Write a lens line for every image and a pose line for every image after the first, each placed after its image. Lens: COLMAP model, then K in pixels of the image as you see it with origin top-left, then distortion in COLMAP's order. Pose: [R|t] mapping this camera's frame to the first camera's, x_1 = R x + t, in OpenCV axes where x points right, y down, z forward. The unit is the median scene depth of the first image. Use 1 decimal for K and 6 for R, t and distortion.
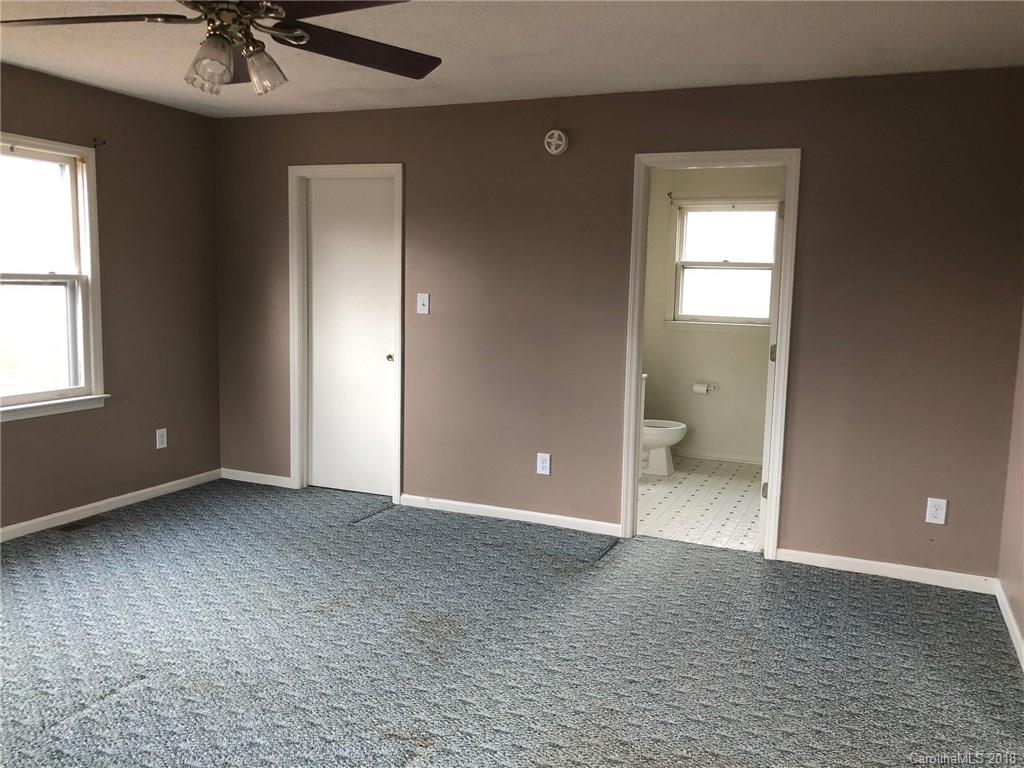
lens RADIAL K [[833.8, 0, 511.9], [0, 833.8, 385.1], [0, 0, 1]] dist [0.037729, -0.026942]
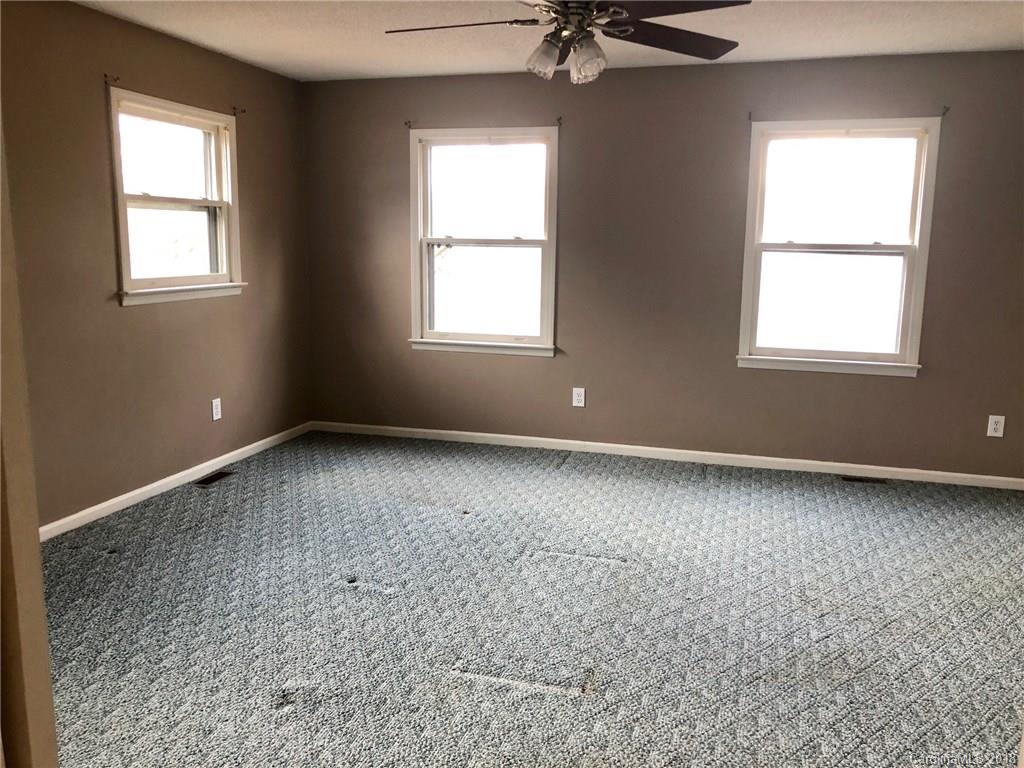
lens RADIAL K [[833.8, 0, 510.7], [0, 833.8, 381.2], [0, 0, 1]] dist [0.037729, -0.026942]
pose [[0.123665, 0.144558, -0.981738, 0.493841], [-0.135542, 0.982521, 0.127599, -0.035272], [0.983024, 0.117287, 0.141097, 0.426761]]
